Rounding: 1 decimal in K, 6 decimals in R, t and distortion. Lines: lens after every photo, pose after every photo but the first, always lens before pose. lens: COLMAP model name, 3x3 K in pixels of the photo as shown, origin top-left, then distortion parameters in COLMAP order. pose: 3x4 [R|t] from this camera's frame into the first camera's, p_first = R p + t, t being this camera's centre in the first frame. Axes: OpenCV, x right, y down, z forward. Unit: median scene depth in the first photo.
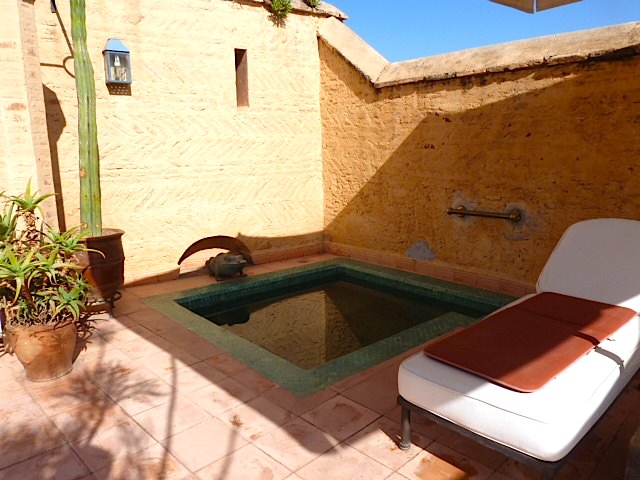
lens RADIAL K [[473.9, 0, 319.1], [0, 473.9, 241.8], [0, 0, 1]] dist [-0.008849, -0.004994]
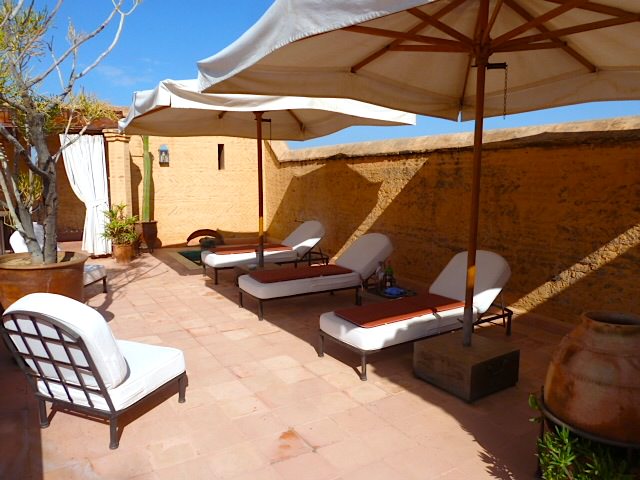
lens RADIAL K [[473.9, 0, 320.7], [0, 473.9, 239.7], [0, 0, 1]] dist [-0.008849, -0.004994]
pose [[0.976406, 0.044550, -0.211298, 0.869540], [-0.058805, 0.996363, -0.061663, 0.159378], [0.207783, 0.072634, 0.975475, -1.145082]]
